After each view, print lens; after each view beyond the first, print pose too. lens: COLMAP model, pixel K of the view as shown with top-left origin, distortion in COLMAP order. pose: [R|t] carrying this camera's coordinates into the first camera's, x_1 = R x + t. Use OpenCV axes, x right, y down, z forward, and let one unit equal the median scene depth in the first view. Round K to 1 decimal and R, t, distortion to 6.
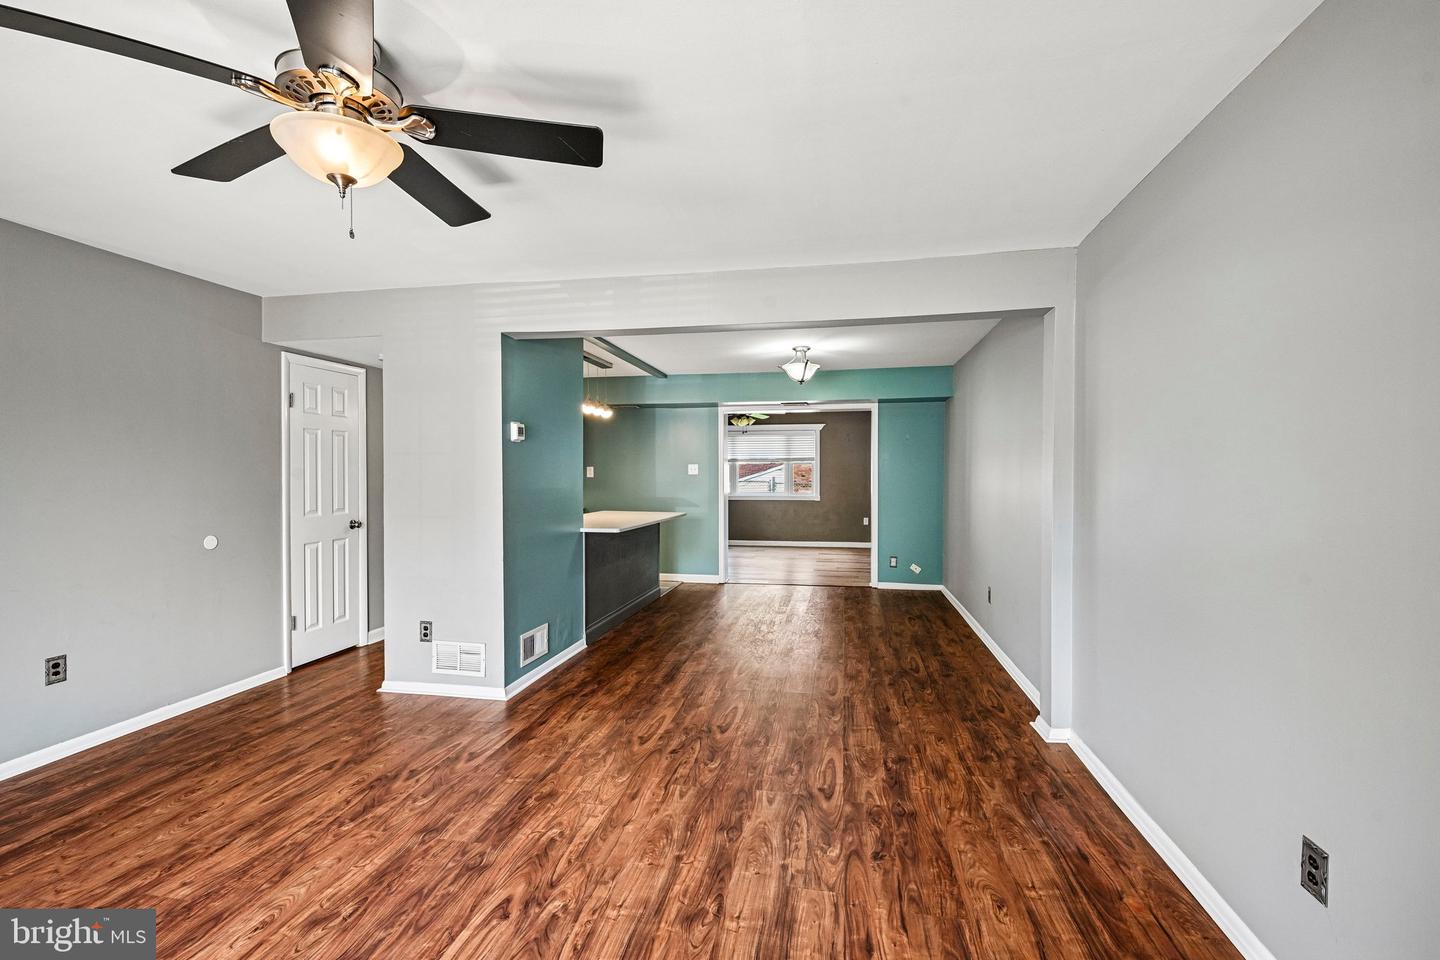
lens RADIAL K [[638.2, 0, 722.2], [0, 638.2, 473.6], [0, 0, 1]] dist [-0.000343, 0.000469]
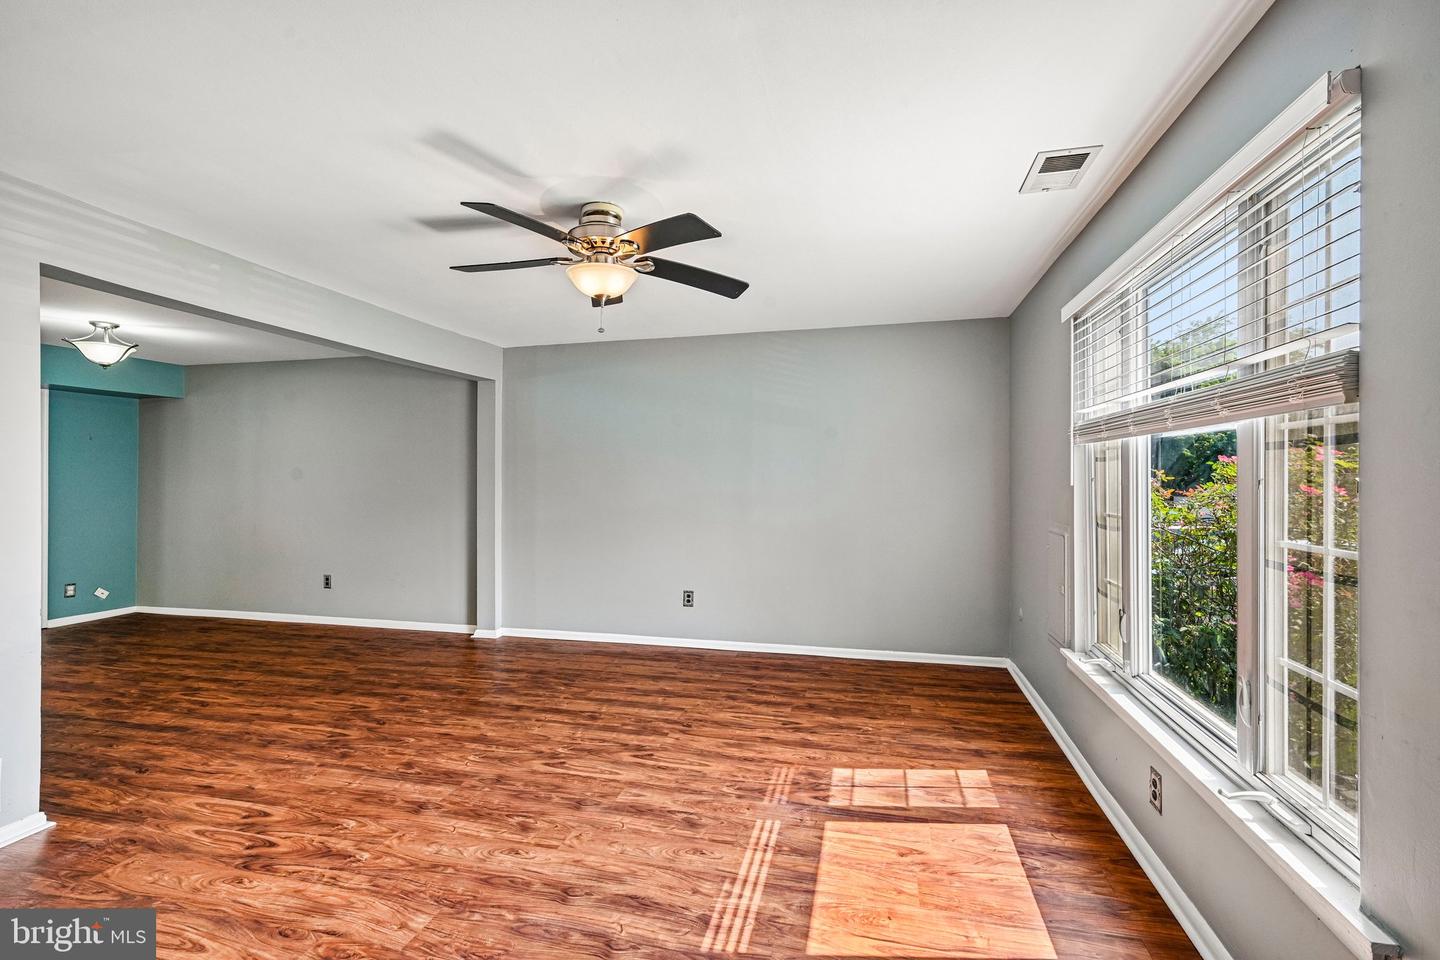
lens RADIAL K [[638.2, 0, 724.5], [0, 638.2, 478.2], [0, 0, 1]] dist [-0.000343, 0.000469]
pose [[0.046141, -0.002998, 0.998930, -1.411283], [0.005950, 0.999979, 0.002727, -0.001206], [-0.998917, 0.005818, 0.046158, 0.399632]]
